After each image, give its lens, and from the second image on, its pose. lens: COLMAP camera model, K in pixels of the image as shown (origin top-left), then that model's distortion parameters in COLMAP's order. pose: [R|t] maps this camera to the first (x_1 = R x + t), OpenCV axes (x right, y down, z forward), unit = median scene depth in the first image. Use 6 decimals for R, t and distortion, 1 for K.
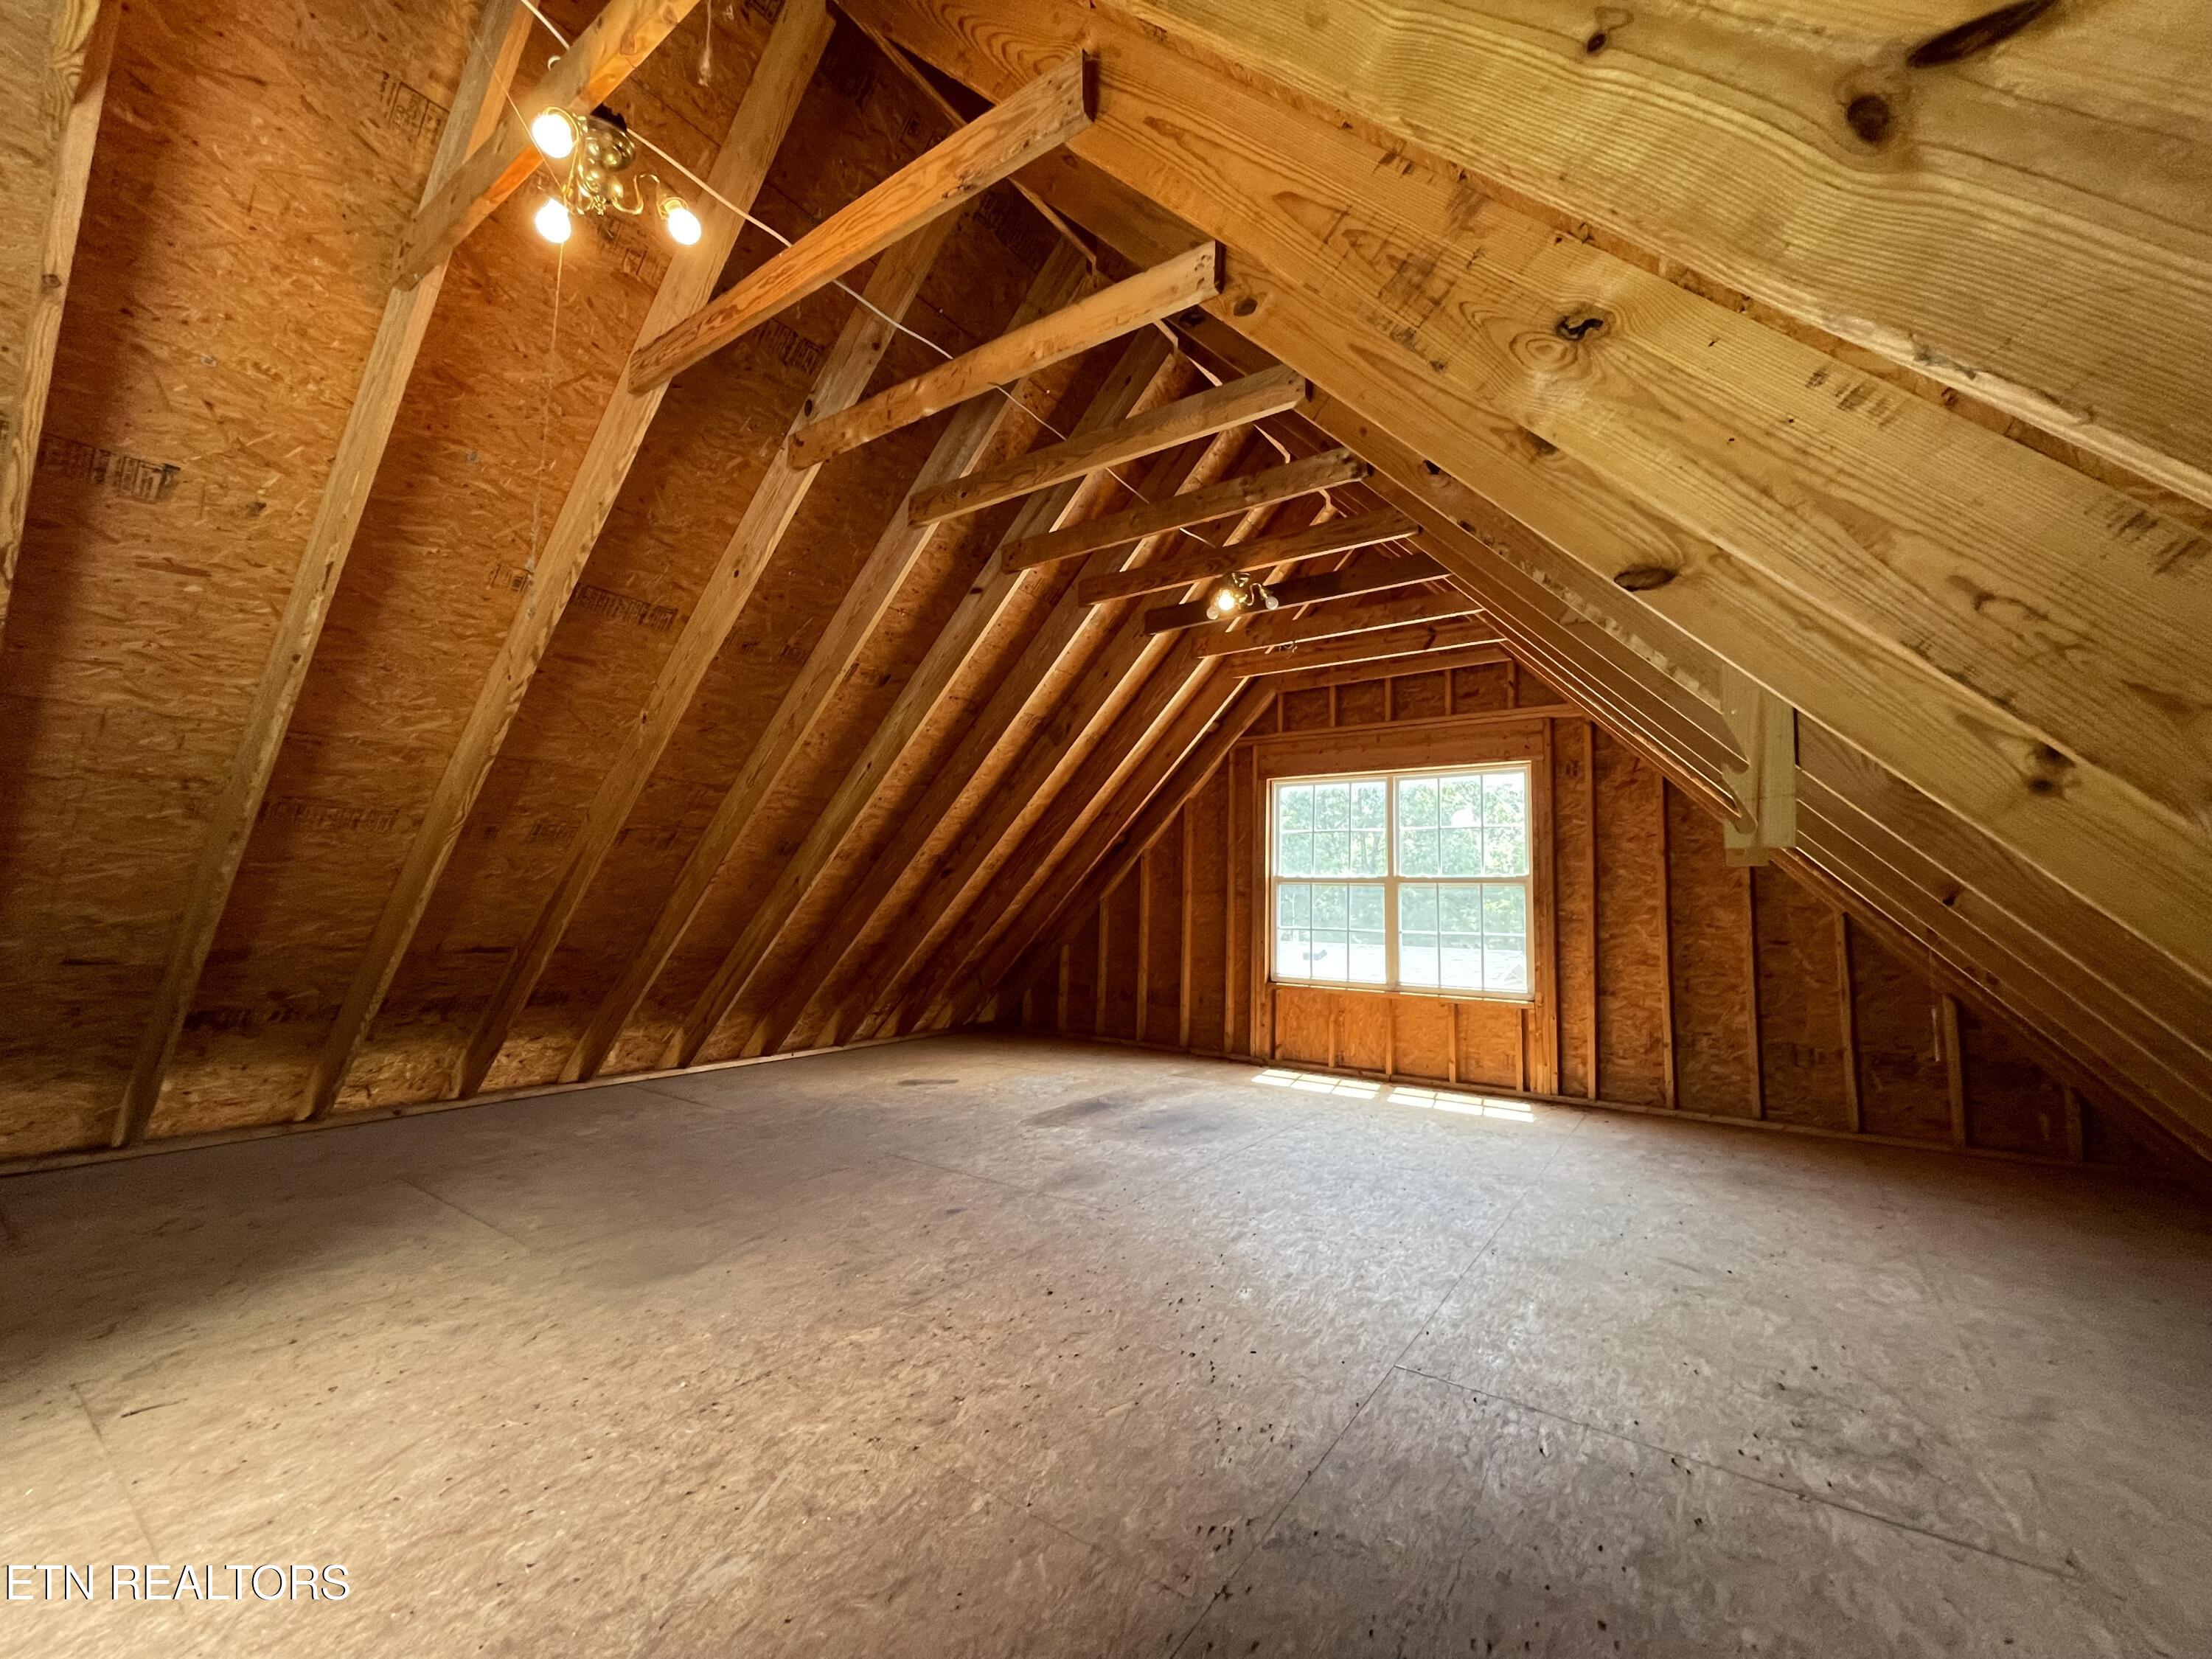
lens RADIAL K [[890.4, 0, 1108.6], [0, 890.4, 833.9], [0, 0, 1]] dist [-0.001884, 0.000890]
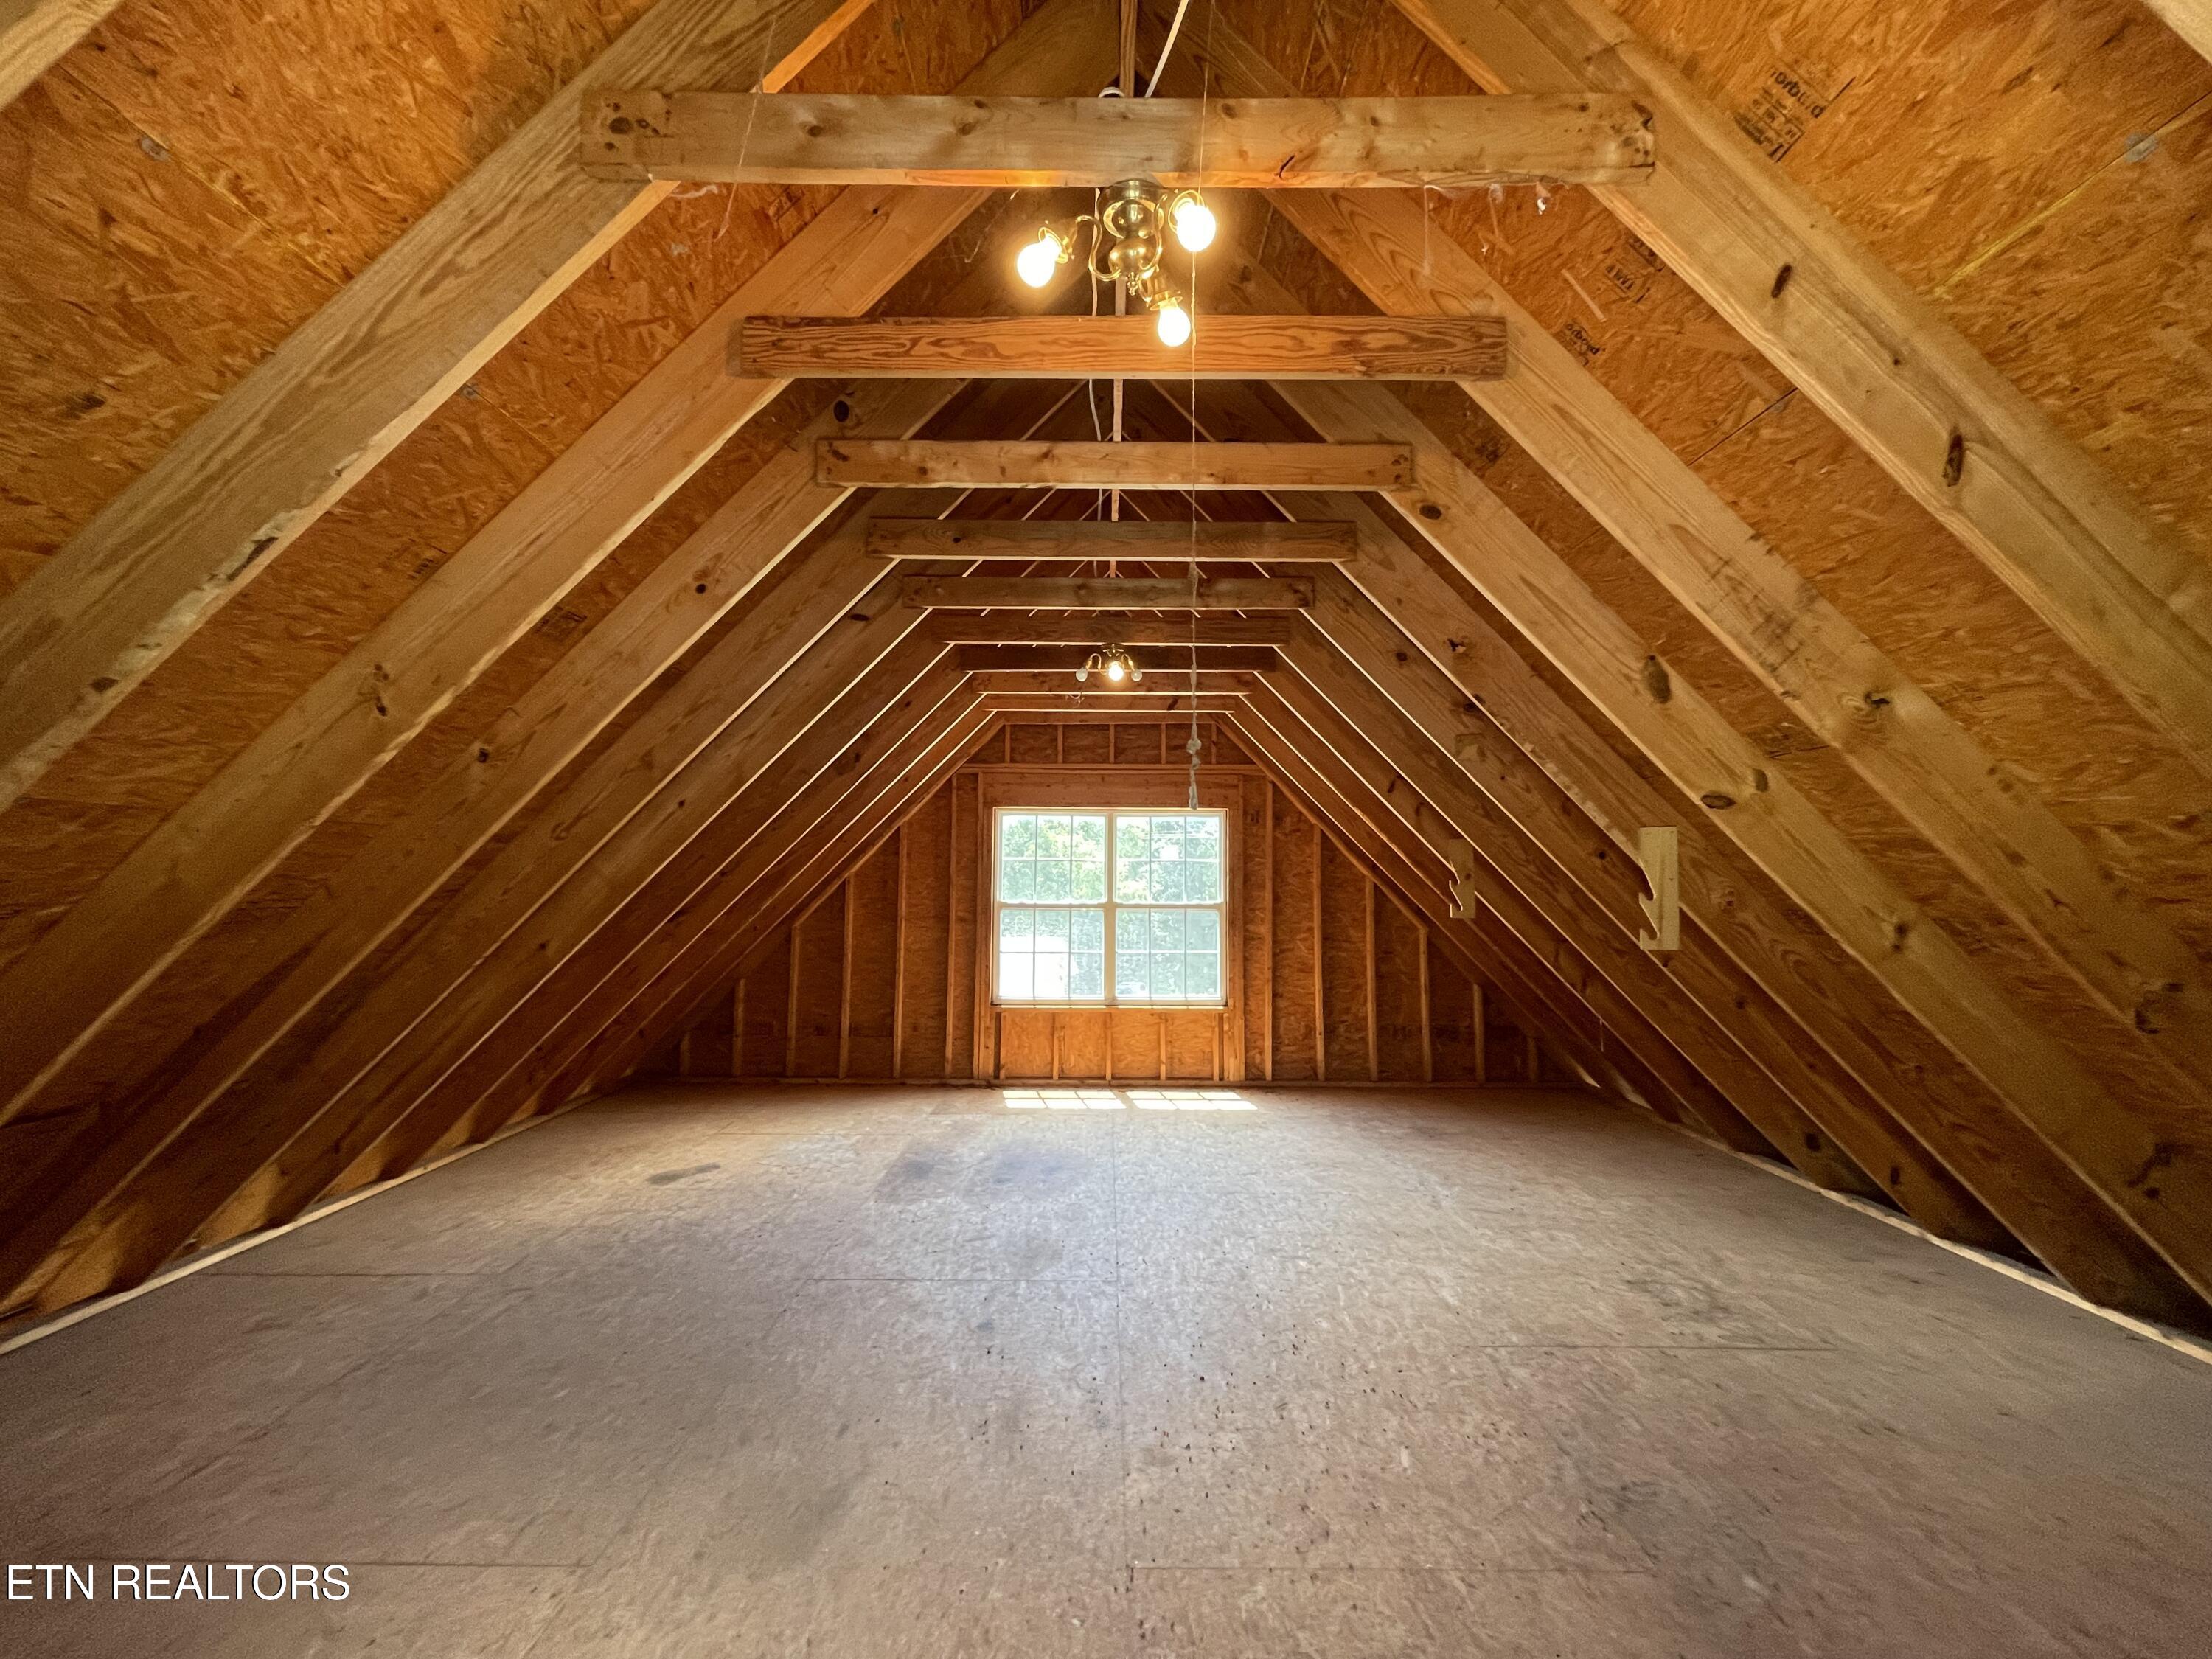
lens RADIAL K [[890.4, 0, 1108.6], [0, 890.4, 833.9], [0, 0, 1]] dist [-0.001884, 0.000890]
pose [[0.817032, 0.015316, 0.576389, -0.388409], [-0.034964, 0.999124, 0.023012, -0.076095], [-0.575531, -0.038955, 0.816851, 0.113066]]
